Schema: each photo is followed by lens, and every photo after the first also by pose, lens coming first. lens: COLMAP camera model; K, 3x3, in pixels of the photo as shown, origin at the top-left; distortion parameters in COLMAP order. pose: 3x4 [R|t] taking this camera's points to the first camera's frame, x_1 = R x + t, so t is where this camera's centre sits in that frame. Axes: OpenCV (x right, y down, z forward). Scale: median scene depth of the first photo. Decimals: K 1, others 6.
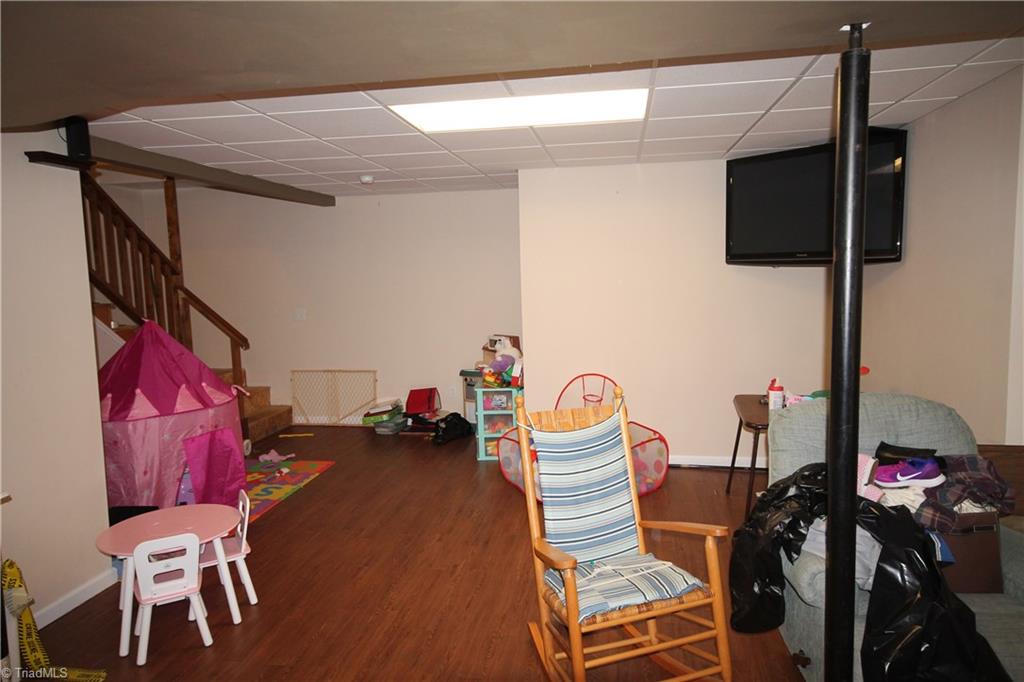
lens RADIAL K [[678.2, 0, 513.2], [0, 678.2, 338.2], [0, 0, 1]] dist [0.009541, 0.001472]
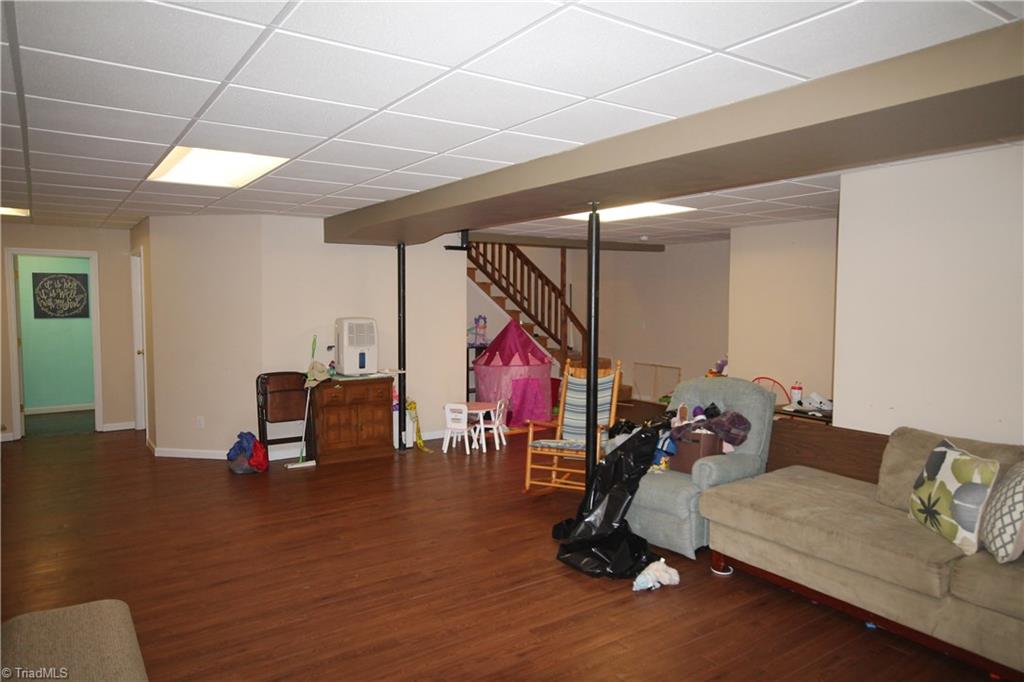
lens RADIAL K [[678.2, 0, 515.2], [0, 678.2, 341.4], [0, 0, 1]] dist [0.009541, 0.001472]
pose [[0.680541, 0.068706, -0.729482, 0.927120], [-0.093233, 0.995621, 0.006794, 0.022987], [0.726754, 0.063388, 0.683966, -0.346788]]
